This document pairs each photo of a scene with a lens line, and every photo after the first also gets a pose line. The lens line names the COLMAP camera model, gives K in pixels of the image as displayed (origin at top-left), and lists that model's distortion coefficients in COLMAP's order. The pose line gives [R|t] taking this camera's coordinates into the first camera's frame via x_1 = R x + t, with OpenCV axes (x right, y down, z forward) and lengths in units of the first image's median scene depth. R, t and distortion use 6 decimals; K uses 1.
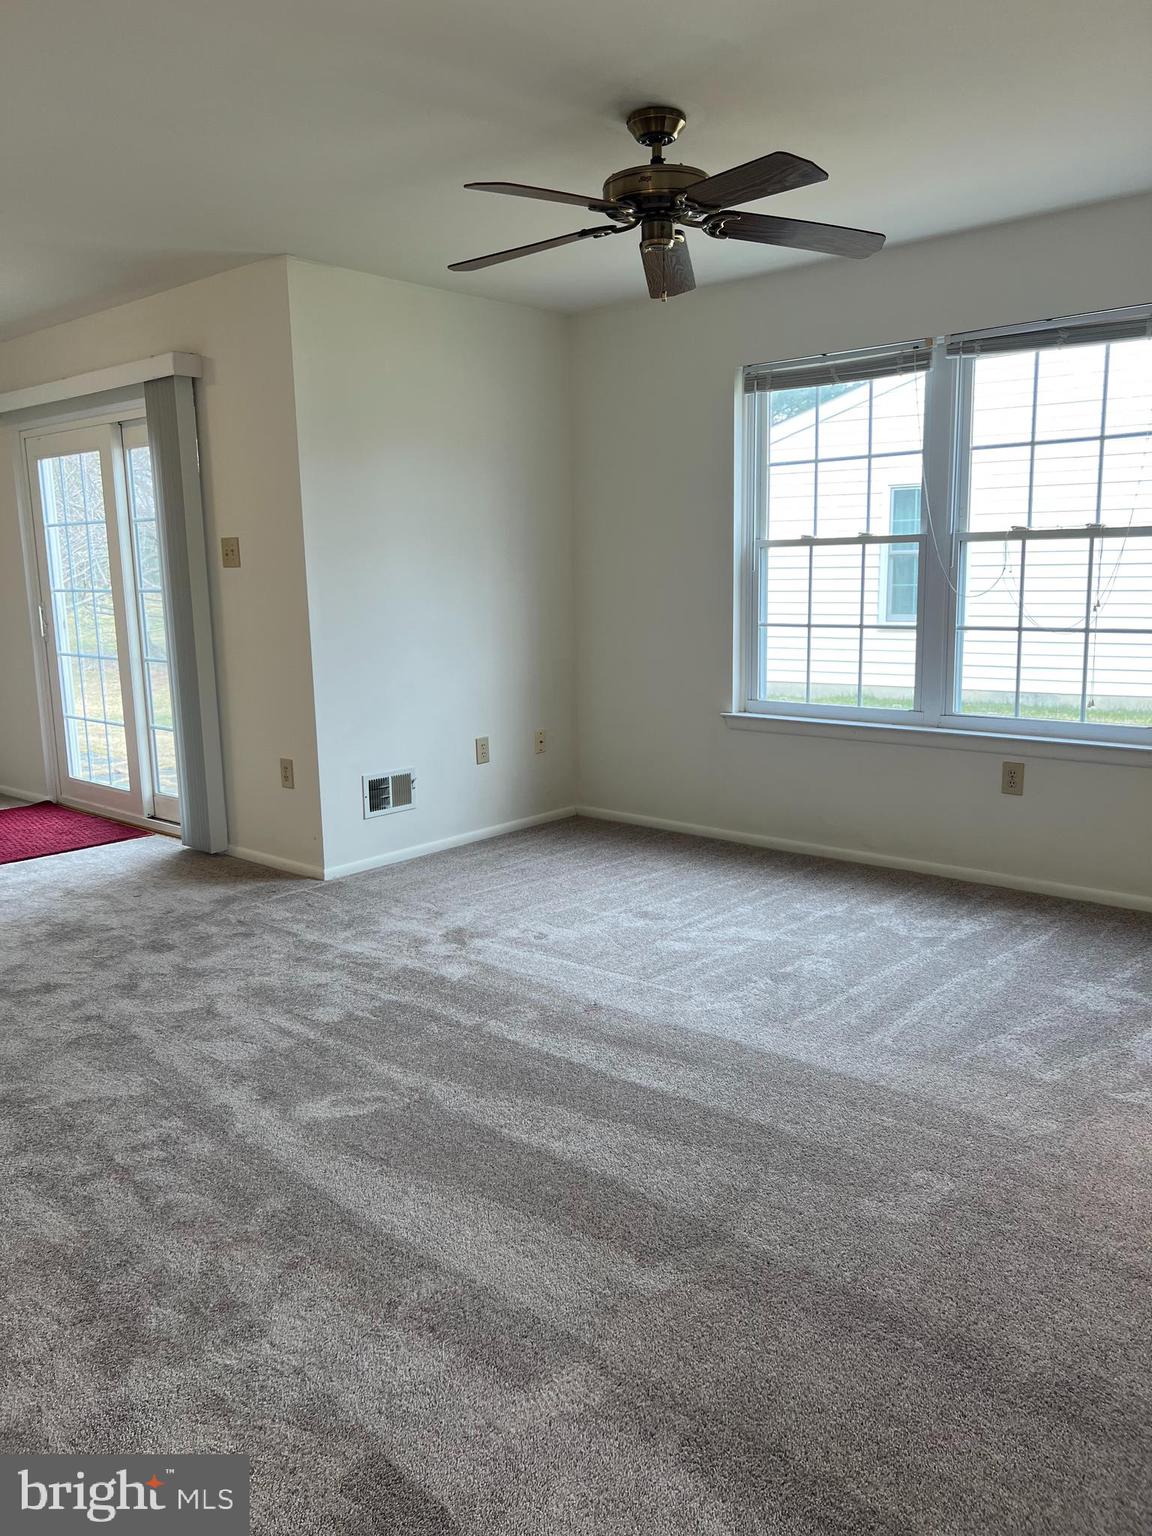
lens RADIAL K [[1153.4, 0, 583.3], [0, 1153.4, 762.9], [0, 0, 1]] dist [0.021566, -0.018007]
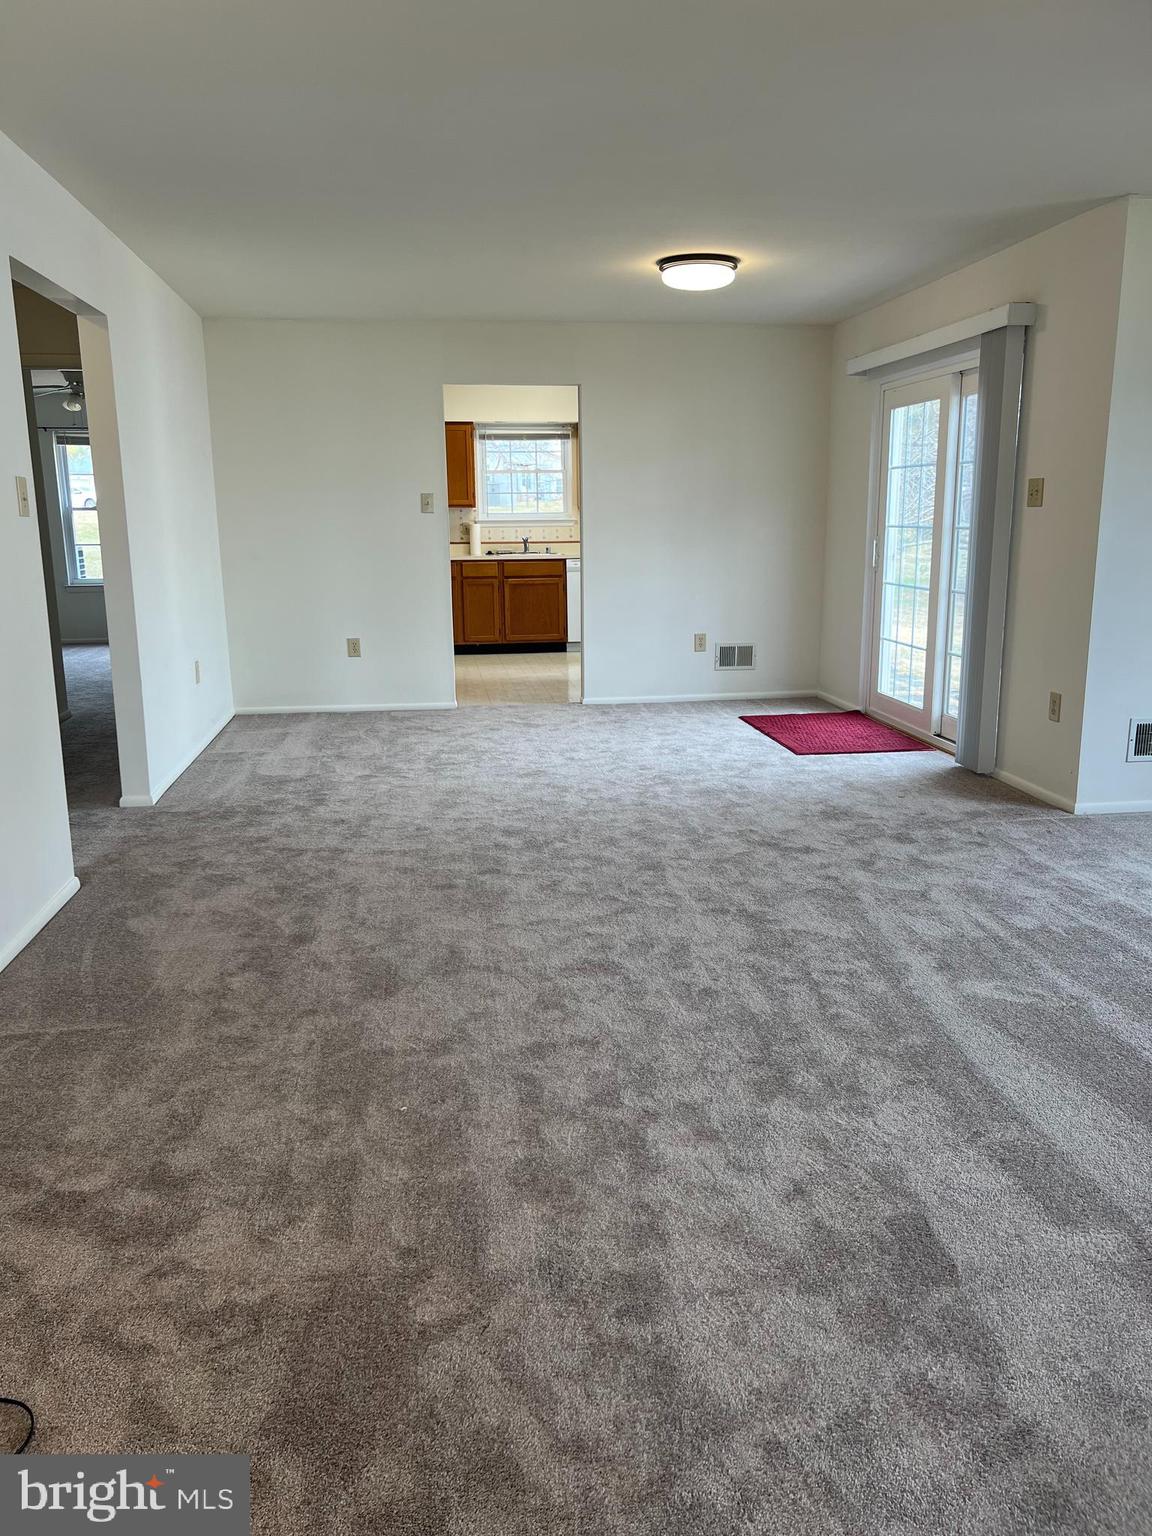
lens RADIAL K [[1153.4, 0, 576.6], [0, 1153.4, 765.8], [0, 0, 1]] dist [0.021566, -0.018007]
pose [[0.751674, 0.154098, -0.641280, 0.116356], [-0.118572, 0.988054, 0.098443, 0.011939], [0.648789, 0.002041, 0.760966, -0.089640]]
